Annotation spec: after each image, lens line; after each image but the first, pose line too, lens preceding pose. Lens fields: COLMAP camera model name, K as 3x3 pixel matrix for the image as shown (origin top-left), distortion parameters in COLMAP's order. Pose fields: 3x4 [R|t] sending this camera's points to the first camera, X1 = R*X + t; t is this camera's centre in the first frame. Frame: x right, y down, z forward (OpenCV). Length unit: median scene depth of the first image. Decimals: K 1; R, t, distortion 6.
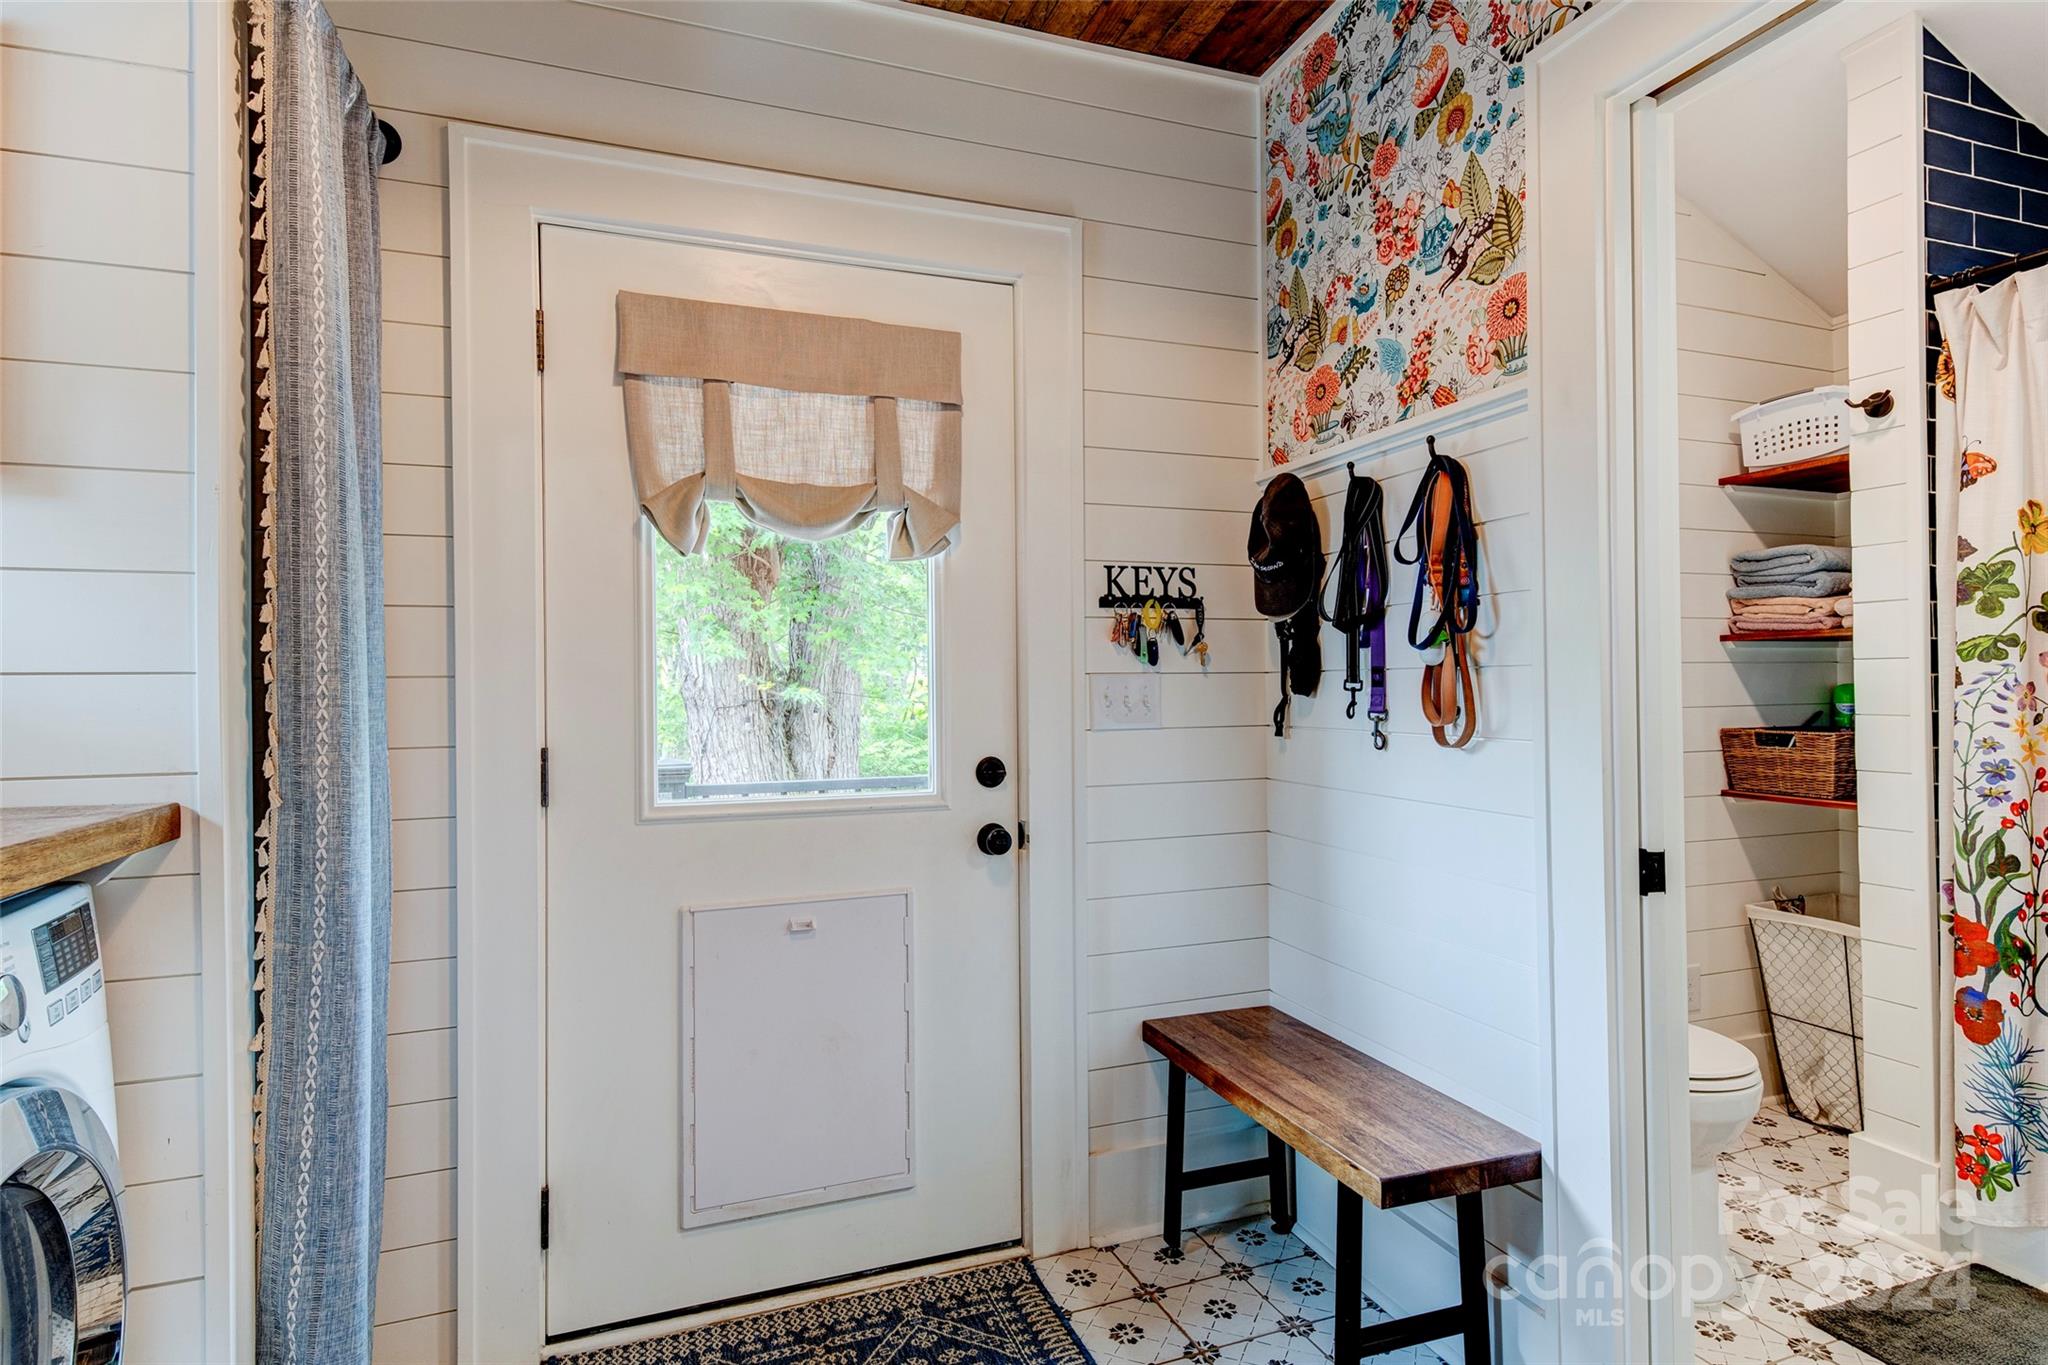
lens RADIAL K [[1075.4, 0, 1020.0], [0, 1075.4, 671.1], [0, 0, 1]] dist [0.010166, -0.001820]
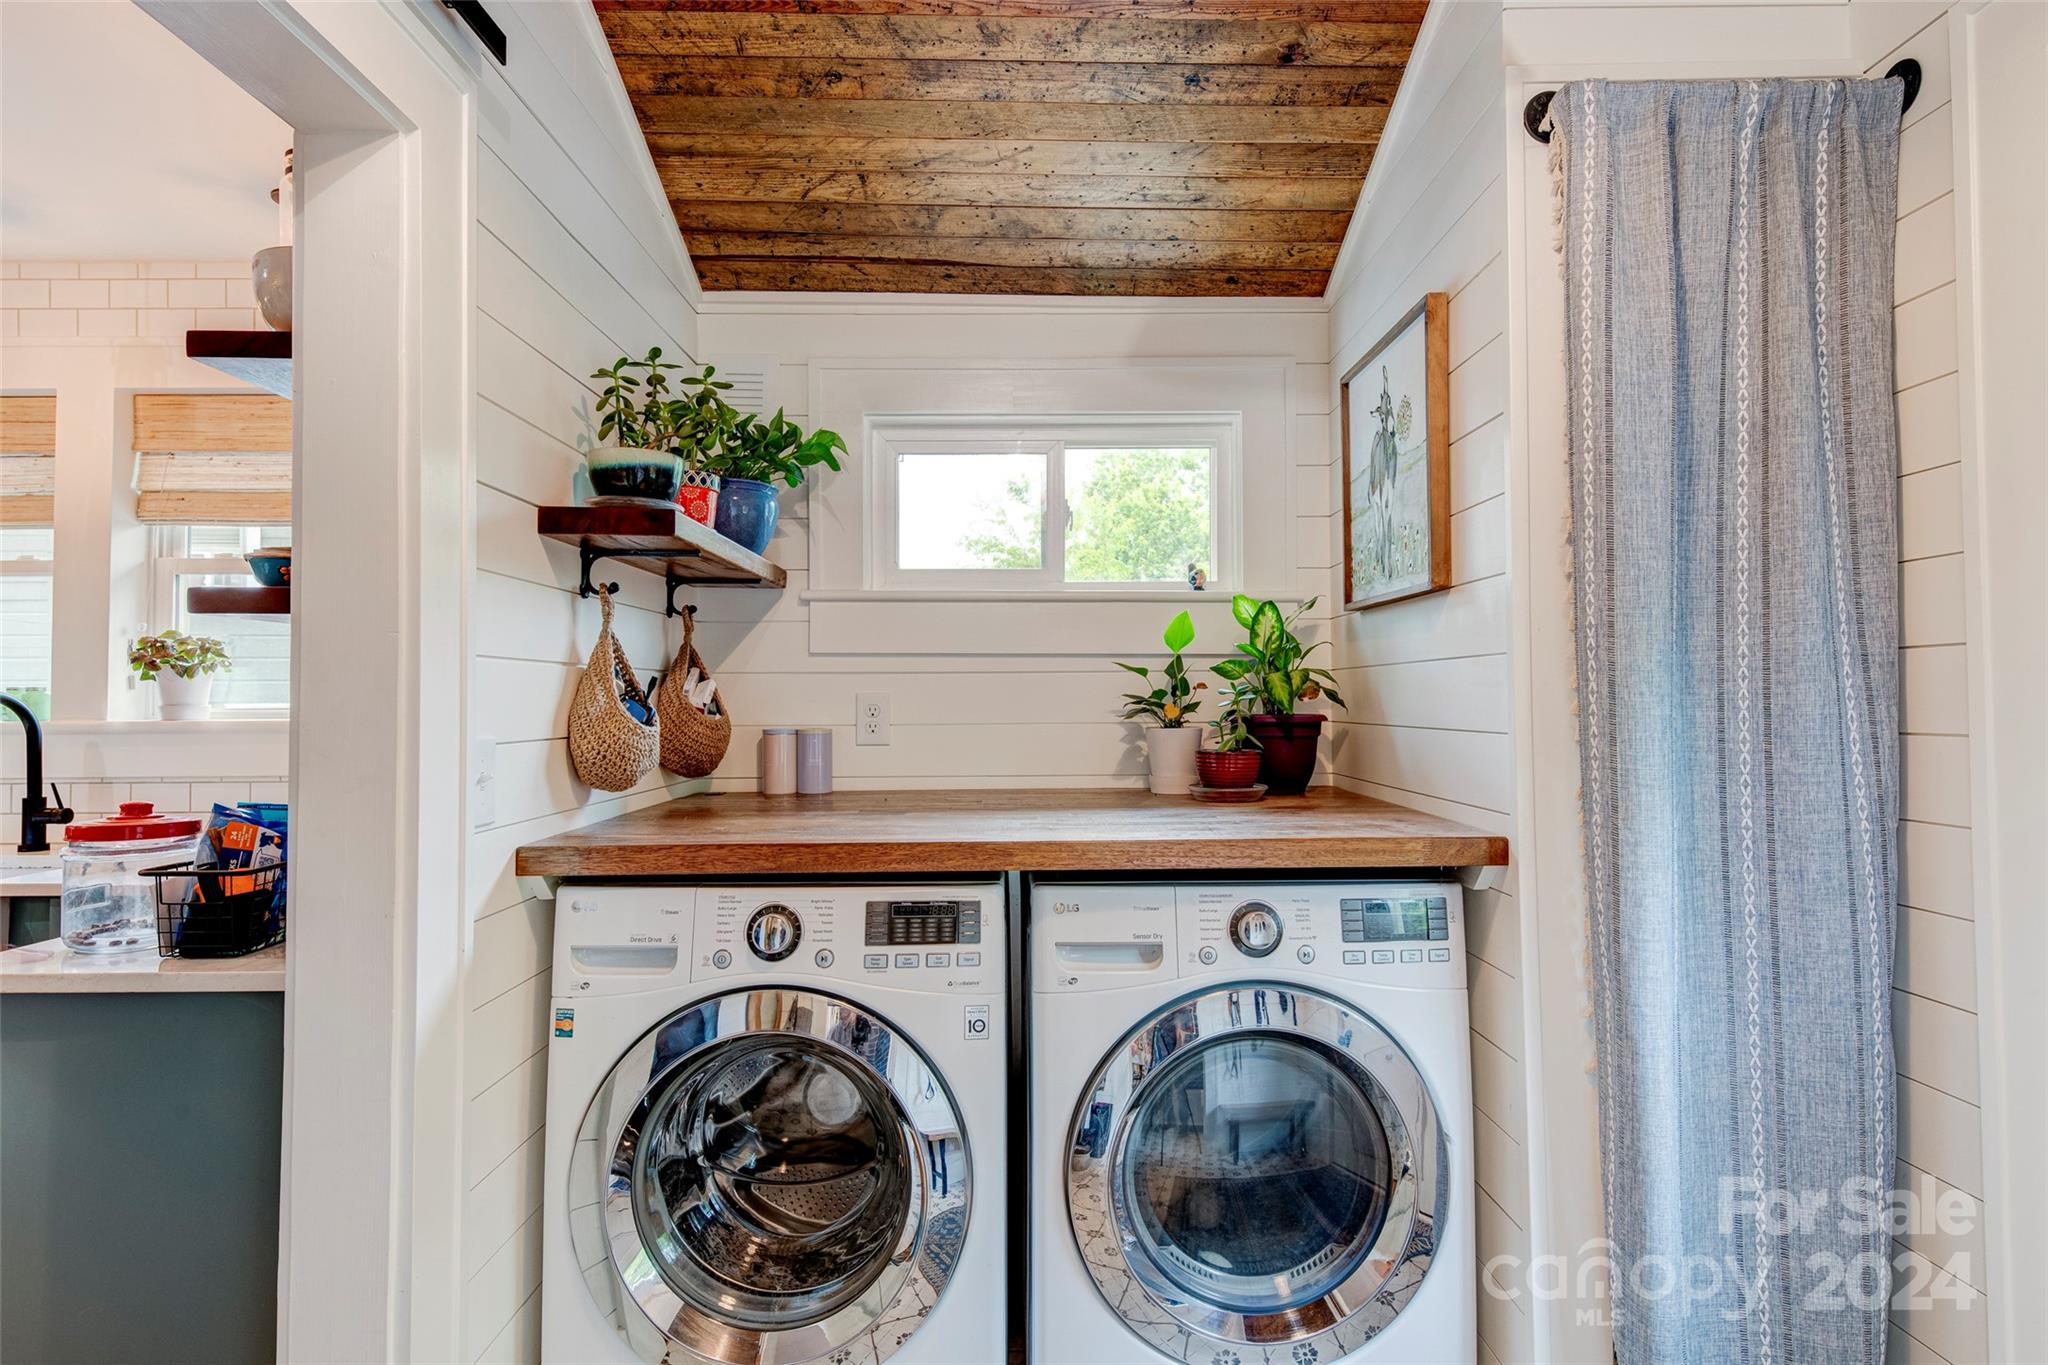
lens RADIAL K [[1075.4, 0, 1024.1], [0, 1075.4, 678.2], [0, 0, 1]] dist [0.010166, -0.001820]
pose [[-0.337253, -0.007172, -0.941387, 0.179659], [0.020534, 0.999677, -0.014972, -0.016935], [0.941190, -0.024380, -0.336996, 0.275838]]
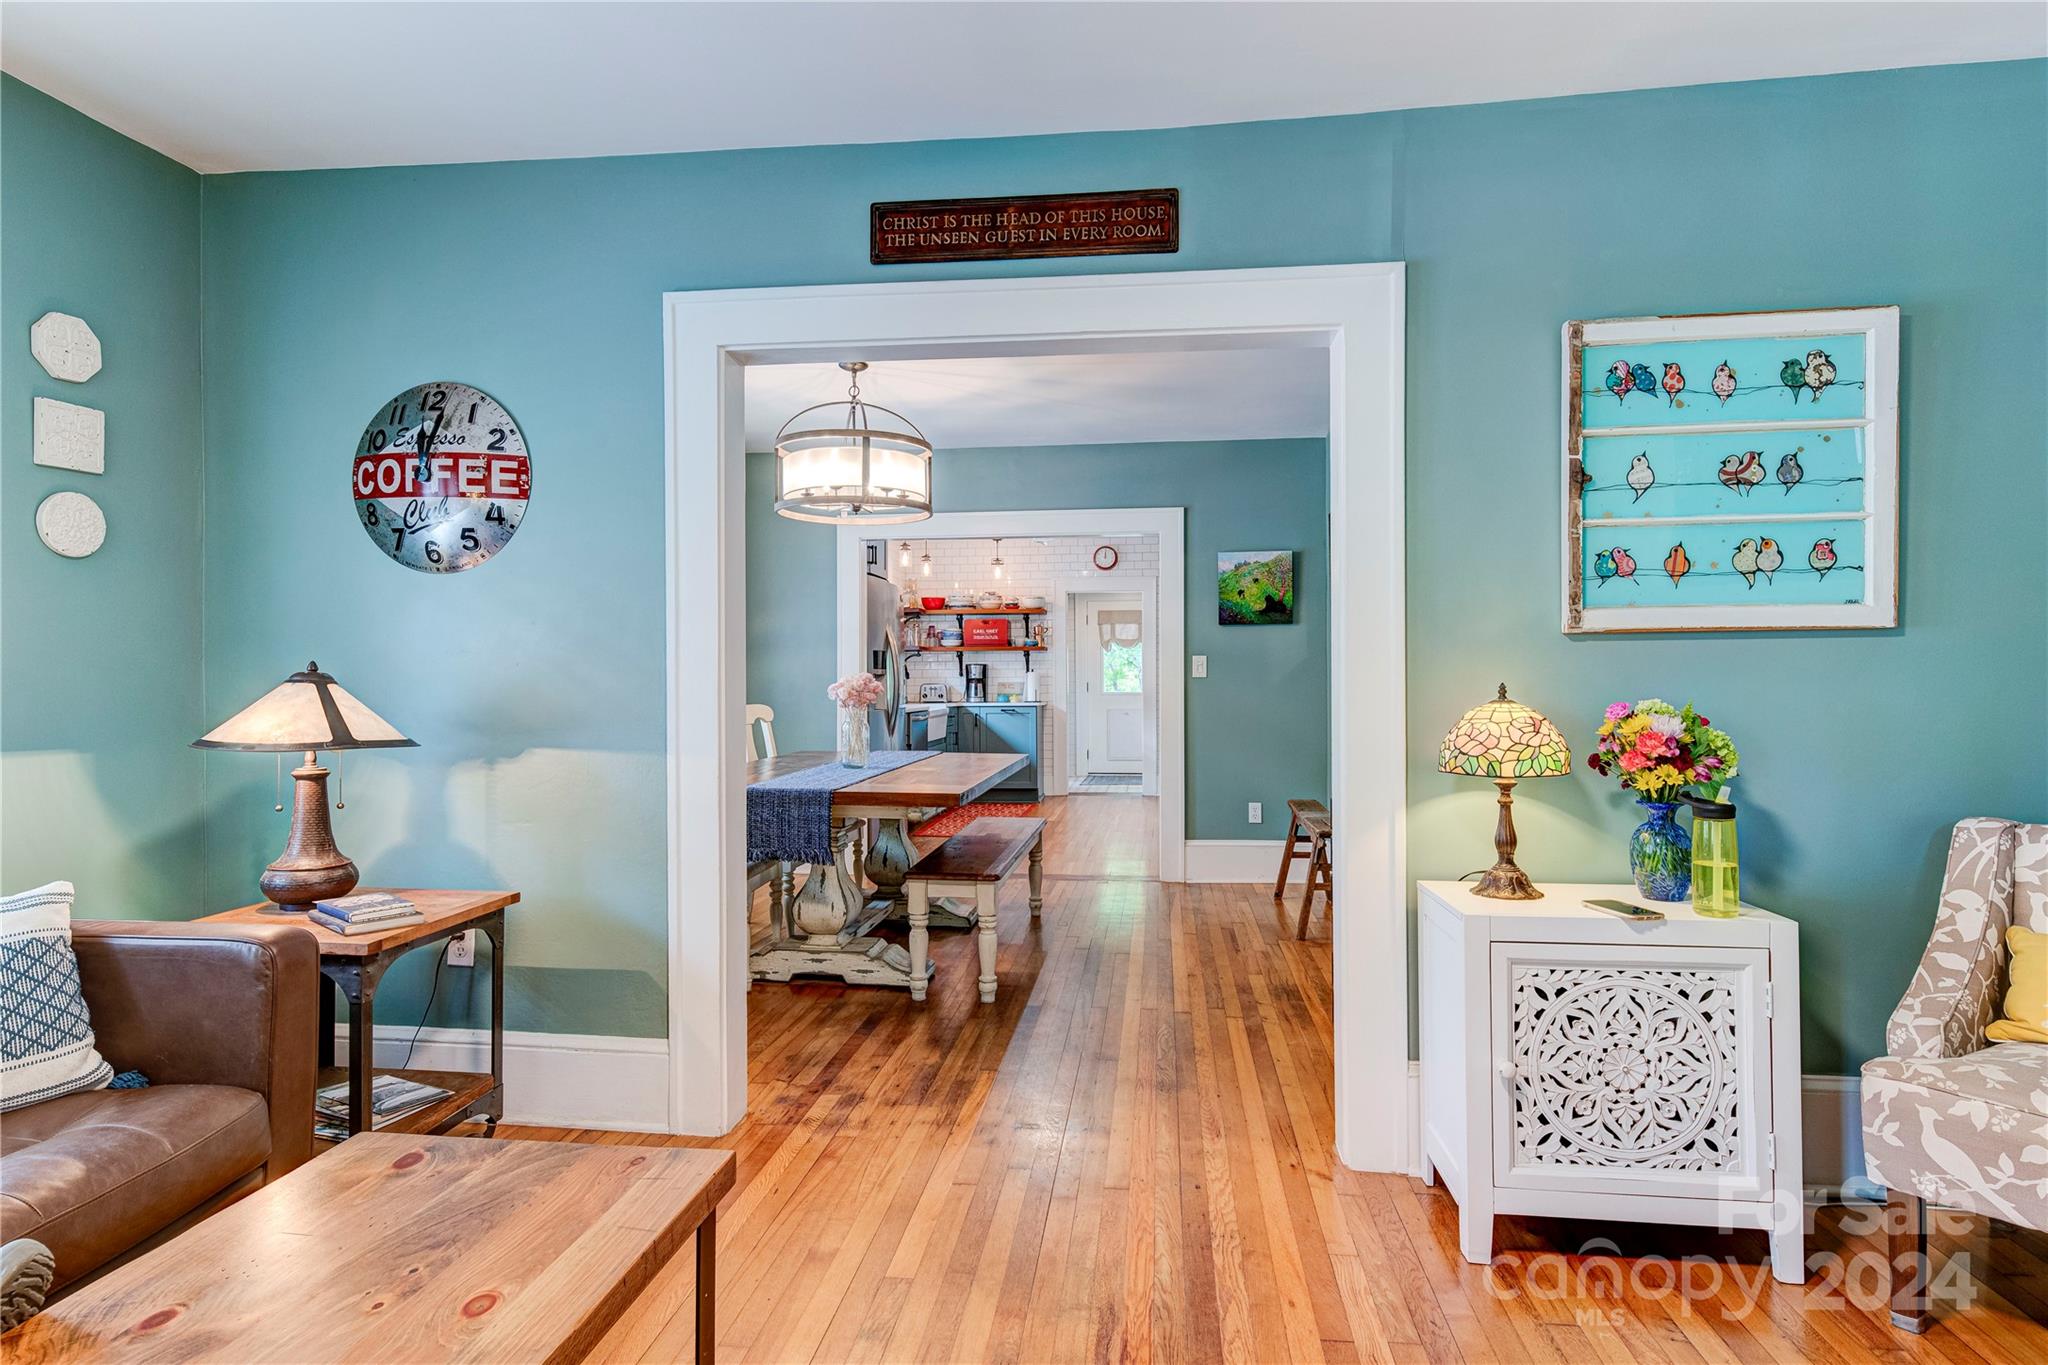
lens RADIAL K [[1075.4, 0, 1035.7], [0, 1075.4, 682.7], [0, 0, 1]] dist [0.010166, -0.001820]
pose [[0.893537, 0.004657, -0.448966, 0.975561], [0.002014, 0.999895, 0.014380, -0.010803], [0.448986, -0.013753, 0.893433, -2.198162]]
